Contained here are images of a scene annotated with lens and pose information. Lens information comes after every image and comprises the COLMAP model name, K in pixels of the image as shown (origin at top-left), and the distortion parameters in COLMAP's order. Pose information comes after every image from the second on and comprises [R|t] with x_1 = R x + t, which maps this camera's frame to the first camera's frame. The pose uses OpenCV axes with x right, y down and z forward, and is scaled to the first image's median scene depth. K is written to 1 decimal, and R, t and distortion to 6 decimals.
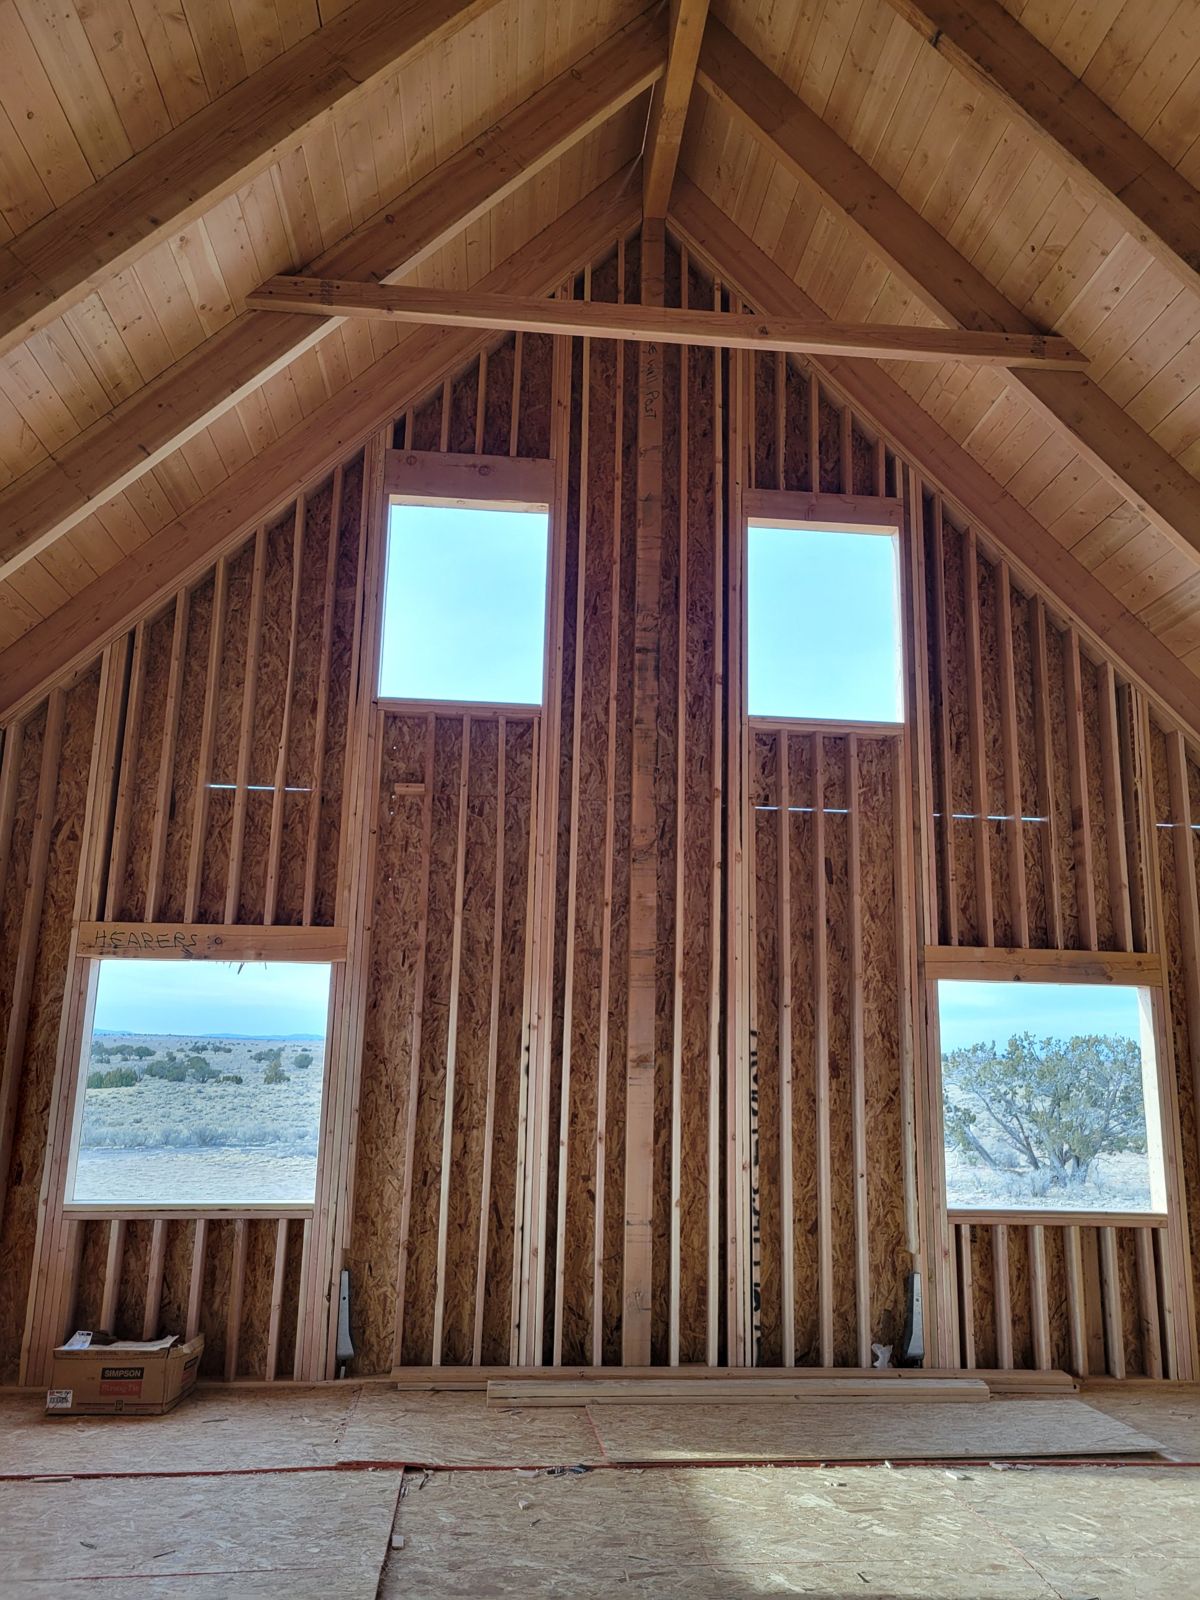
lens RADIAL K [[1192.3, 0, 600.0], [0, 1192.3, 795.9], [0, 0, 1]] dist [0.052113, -0.010632]
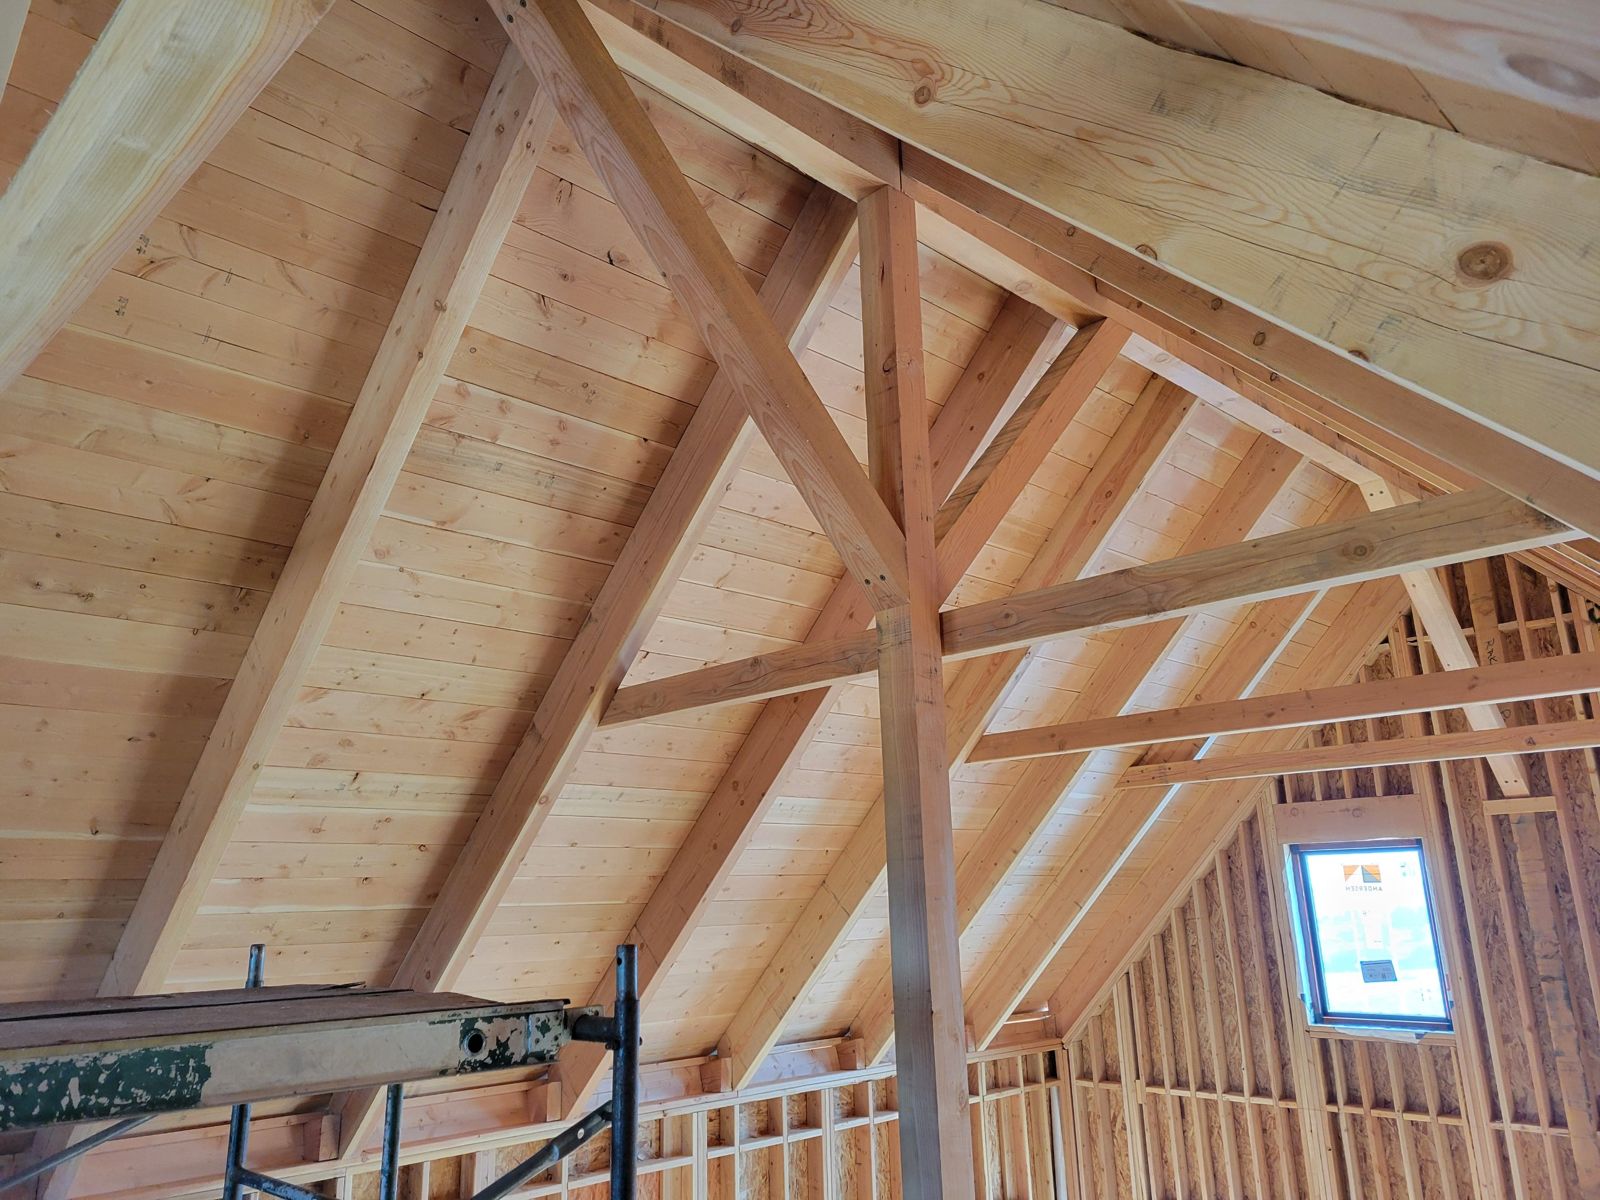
lens RADIAL K [[1192.3, 0, 793.5], [0, 1192.3, 599.4], [0, 0, 1]] dist [0.052113, -0.010632]
pose [[0.634212, -0.229046, -0.738453, 0.492265], [0.200805, 0.971133, -0.128757, -0.449004], [0.746627, -0.066626, 0.661898, -0.189464]]
